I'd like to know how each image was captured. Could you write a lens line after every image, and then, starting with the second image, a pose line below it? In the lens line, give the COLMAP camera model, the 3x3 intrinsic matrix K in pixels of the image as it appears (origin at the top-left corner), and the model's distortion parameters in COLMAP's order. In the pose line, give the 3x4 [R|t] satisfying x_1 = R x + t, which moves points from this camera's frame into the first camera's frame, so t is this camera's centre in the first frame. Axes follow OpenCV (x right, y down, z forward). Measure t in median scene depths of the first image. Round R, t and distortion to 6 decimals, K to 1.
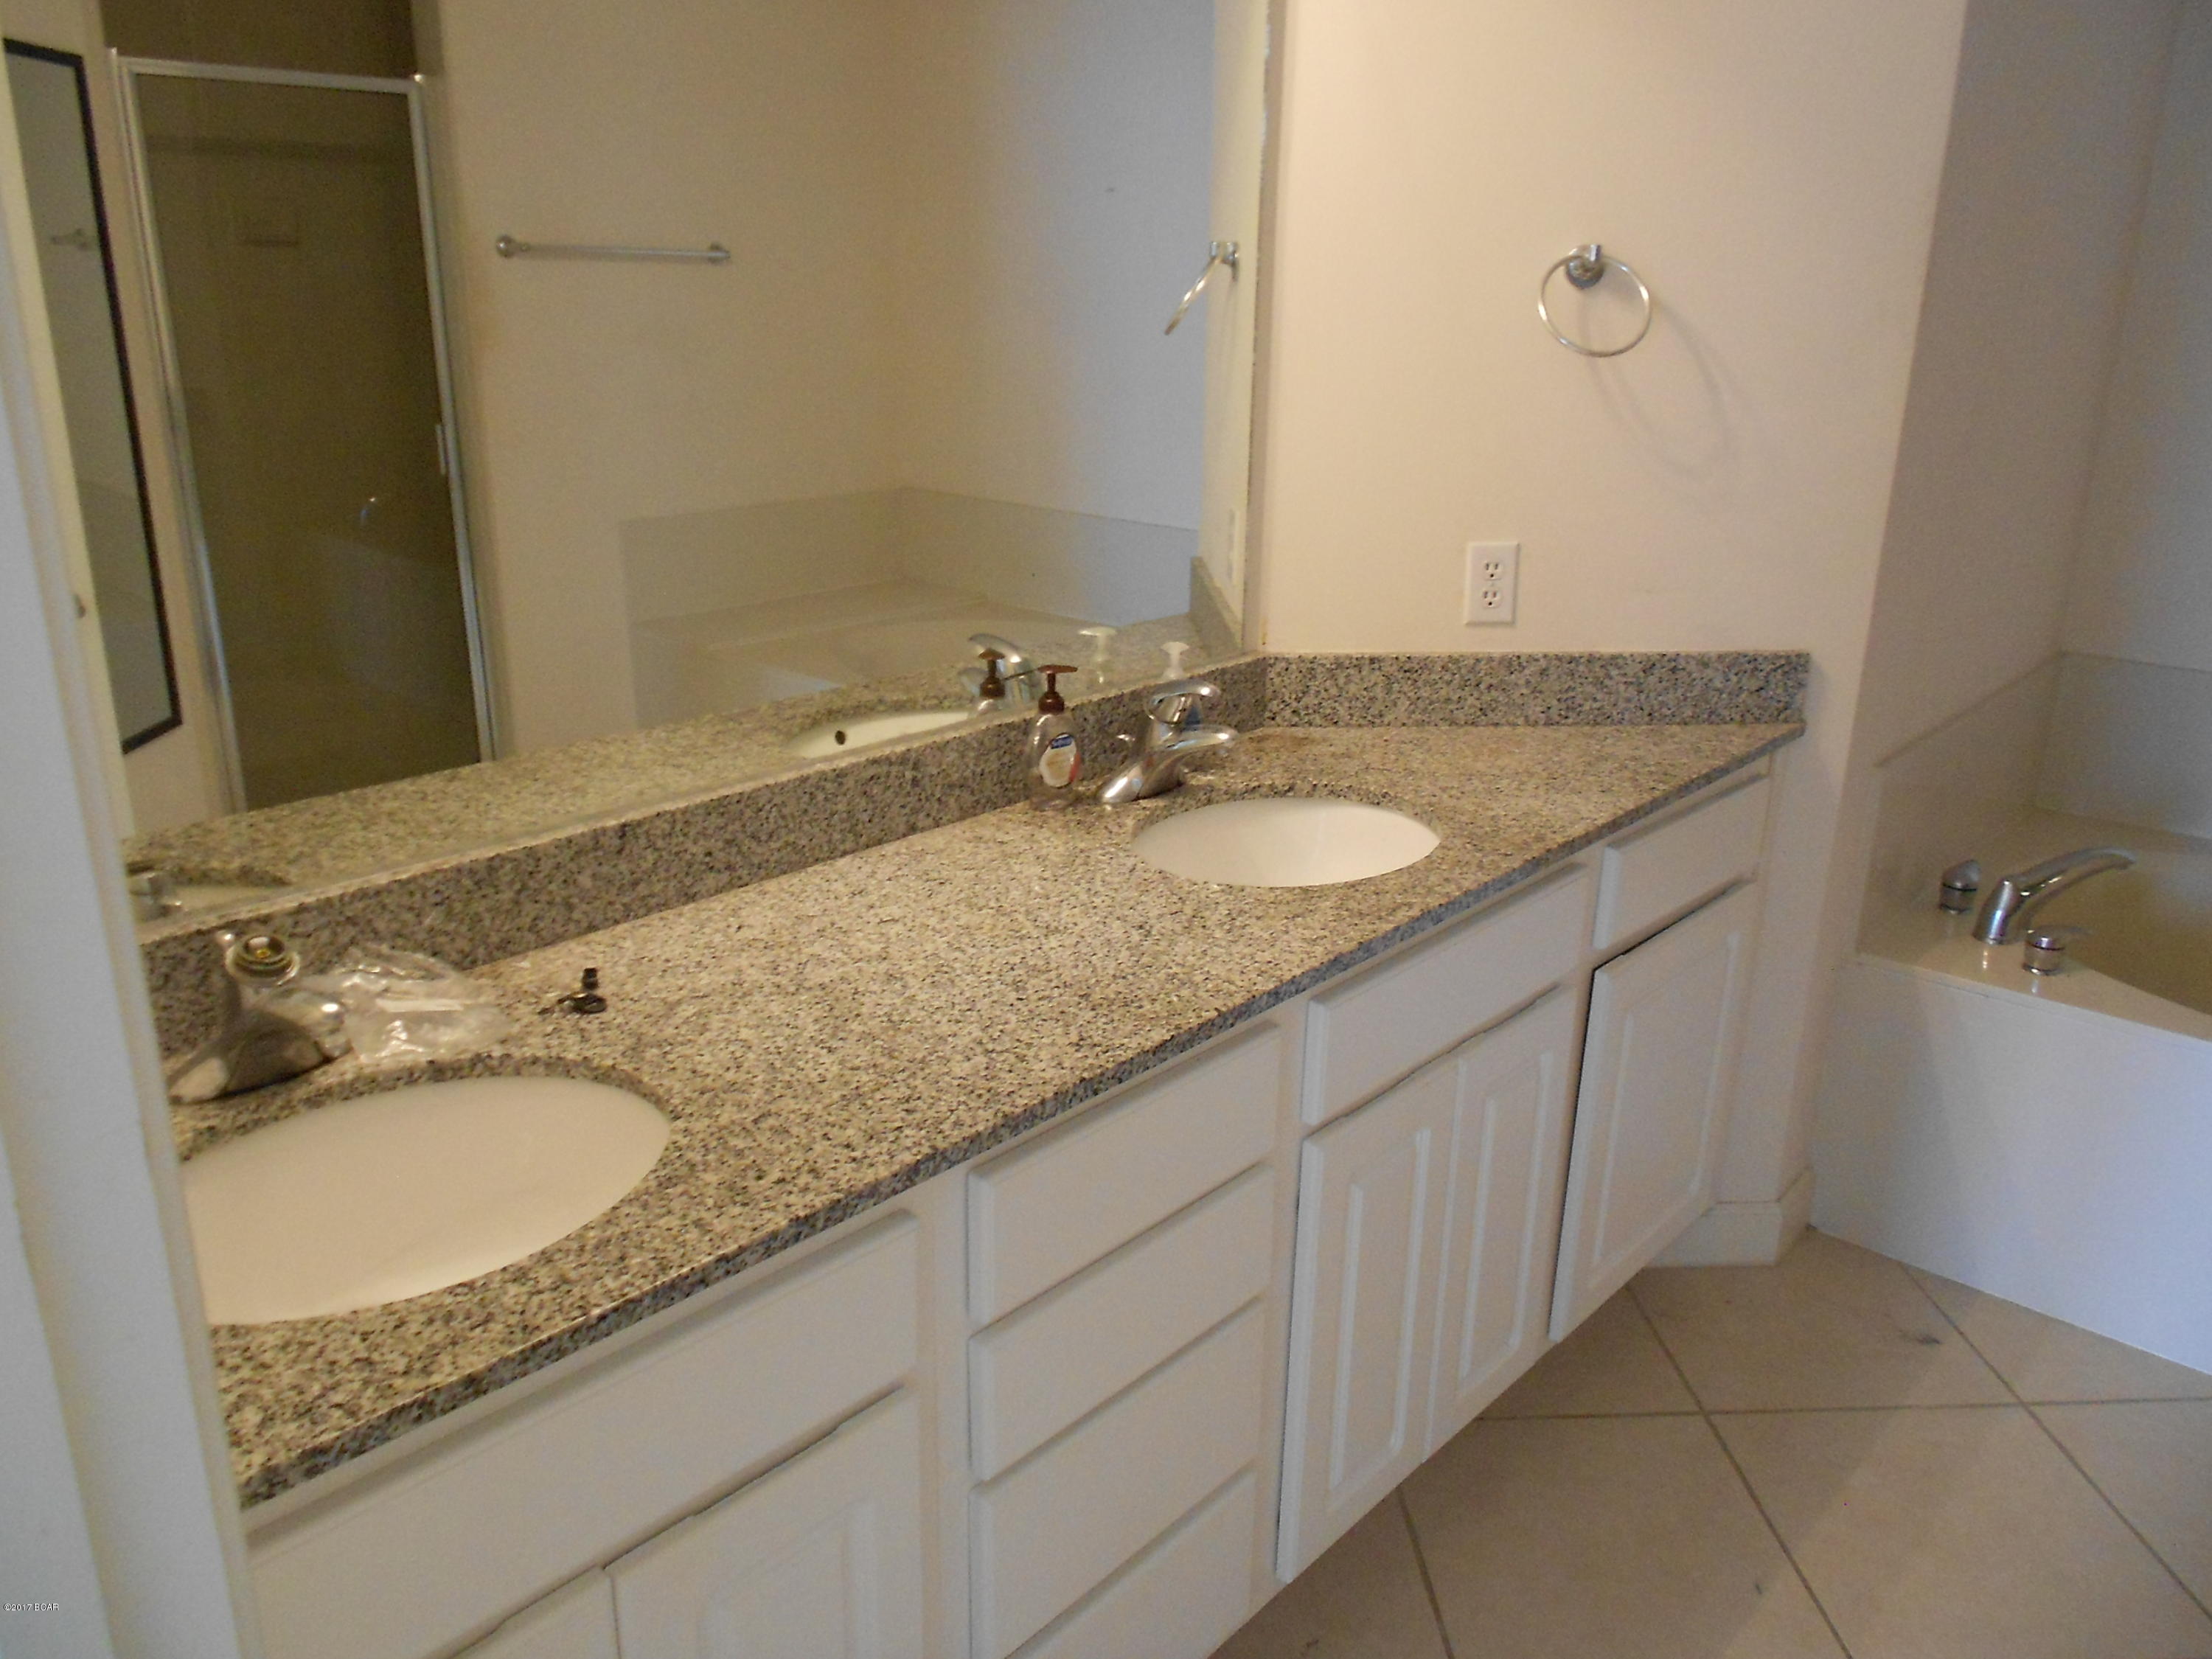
lens RADIAL K [[1697.5, 0, 1109.9], [0, 1697.5, 823.5], [0, 0, 1]] dist [0.014111, -0.009761]
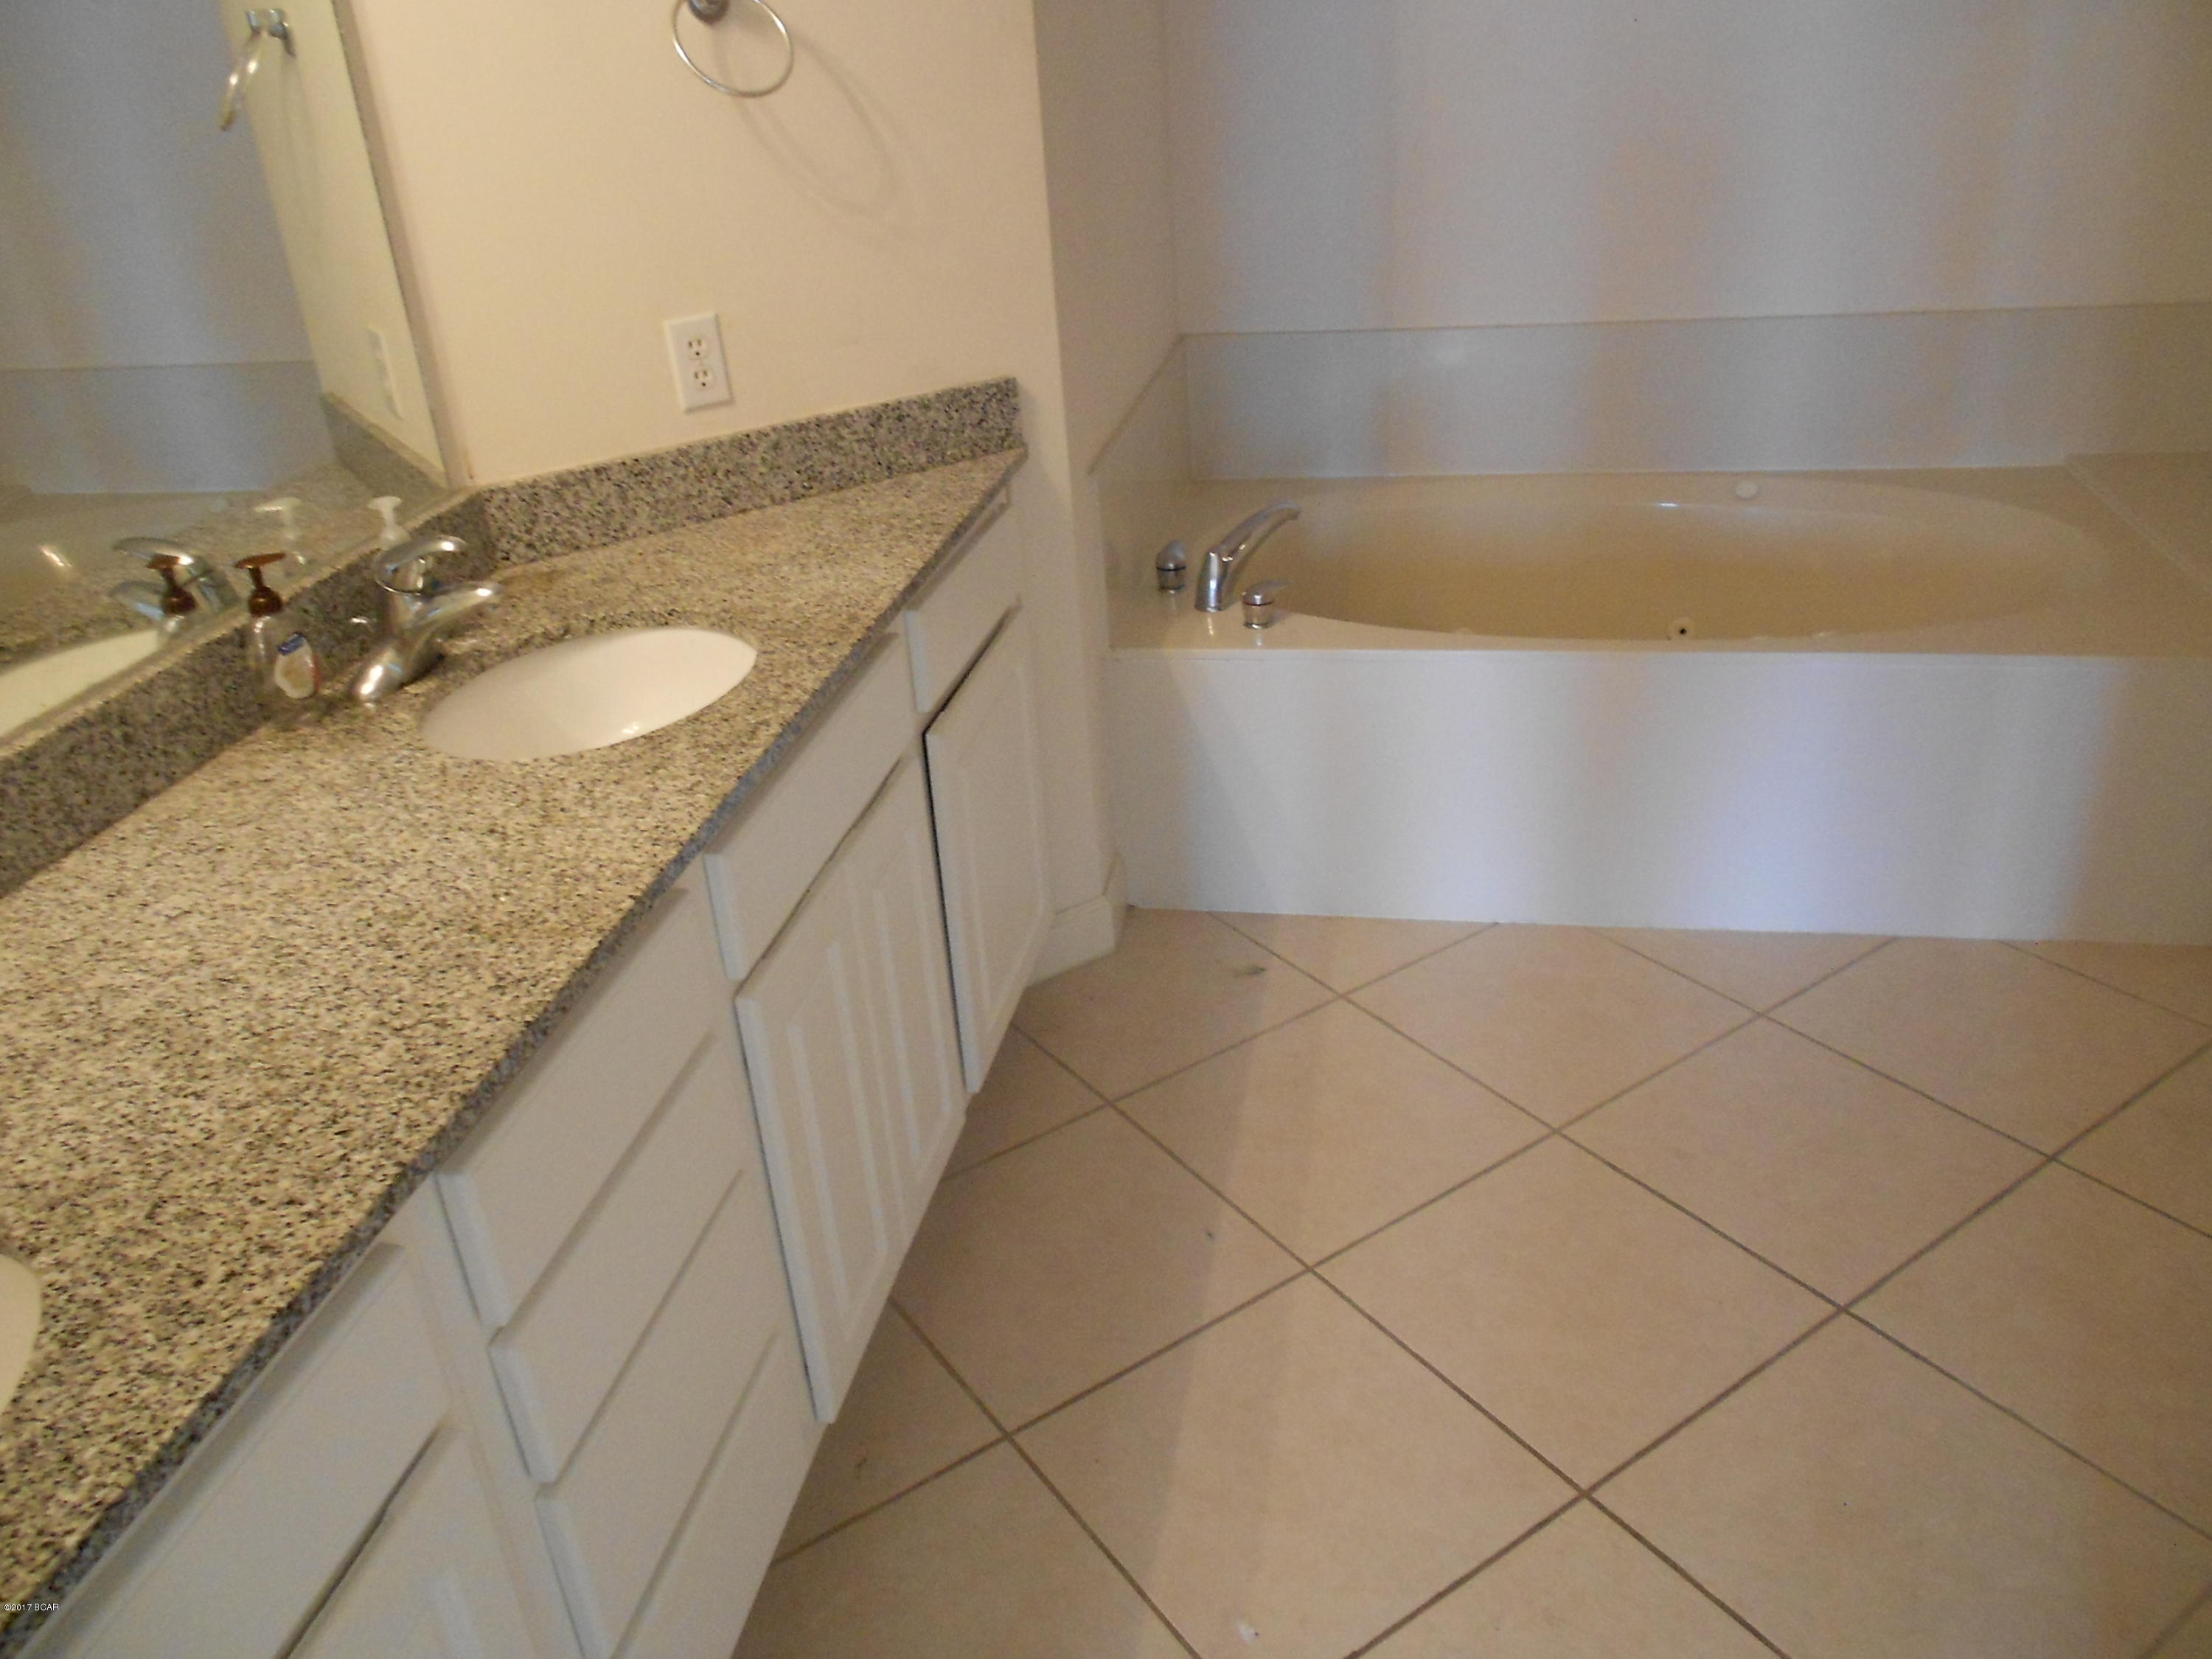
lens RADIAL K [[1698.4, 0, 1109.7], [0, 1698.4, 839.9], [0, 0, 1]] dist [-0.077294, 0.094259]
pose [[0.853305, -0.295999, 0.429250, -0.080694], [0.231935, 0.952790, 0.195953, -0.029287], [-0.466987, -0.067649, 0.881673, 0.088527]]
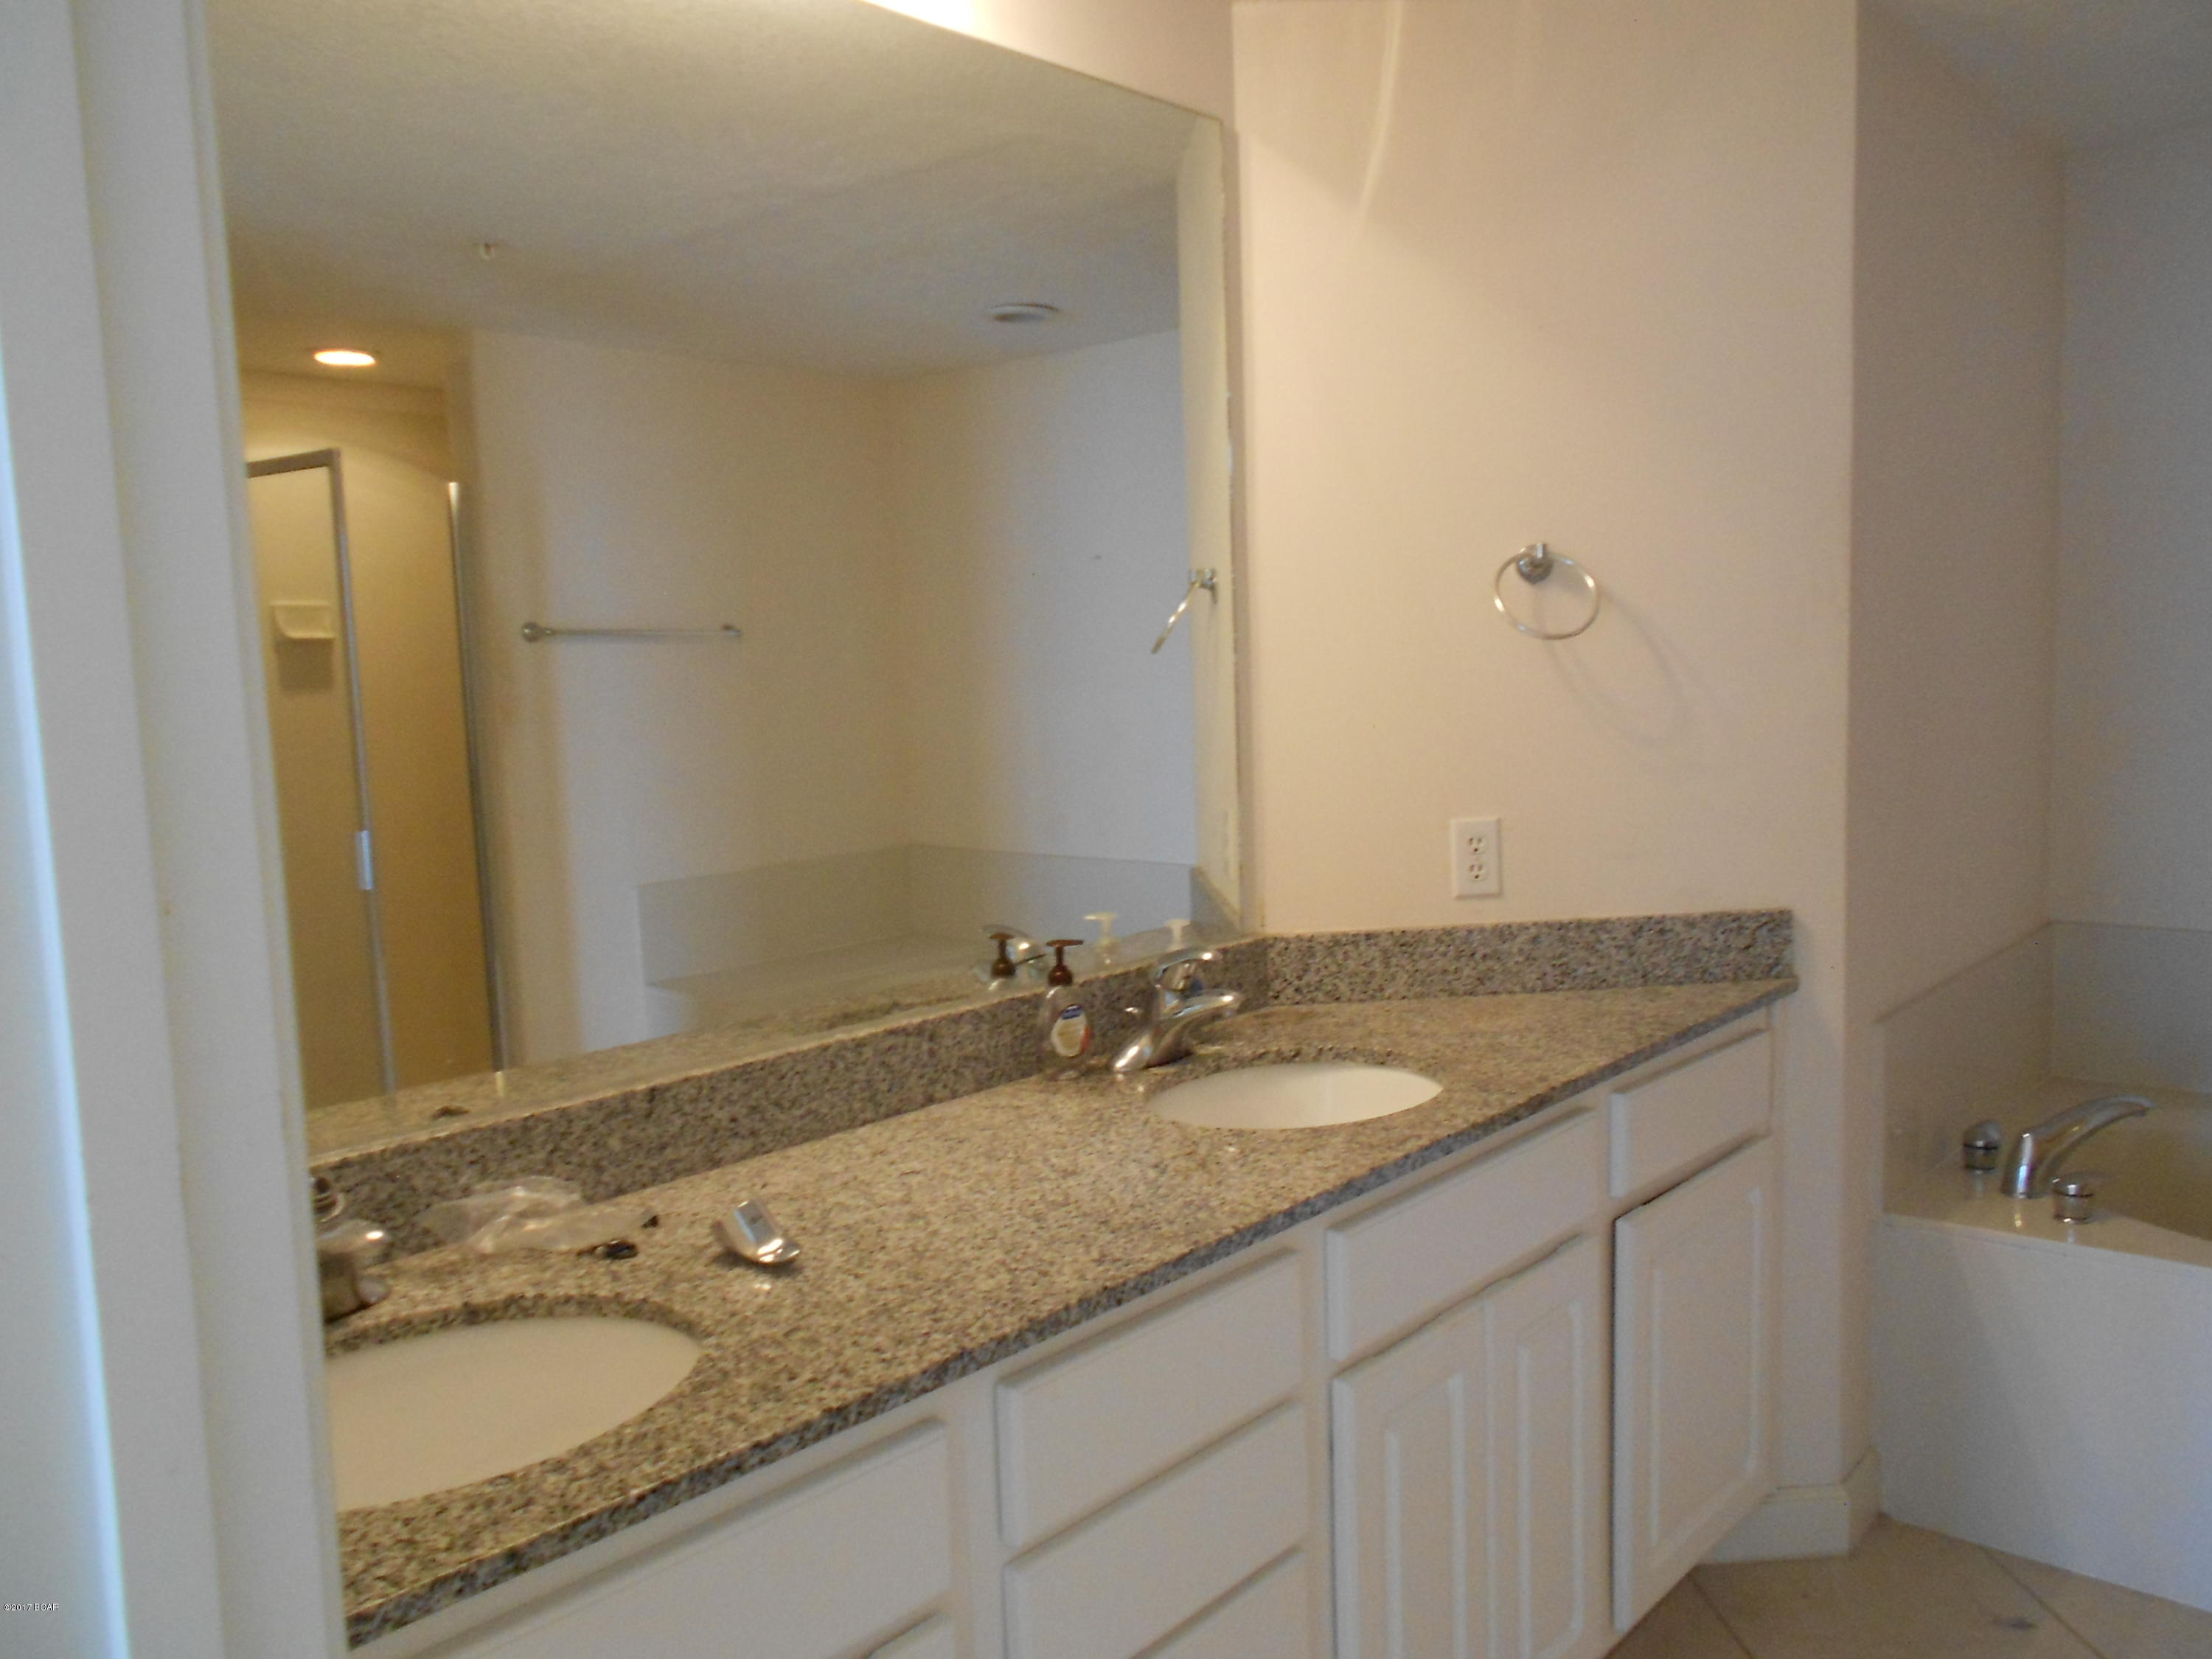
lens RADIAL K [[1712.8, 0, 1106.0], [0, 1712.8, 829.5], [0, 0, 1]] dist [0.033919, -0.000078]
pose [[0.998768, -0.049585, -0.002122, 0.000248], [0.047963, 0.975320, -0.215526, 0.081699], [0.012757, 0.215158, 0.976496, -0.051433]]
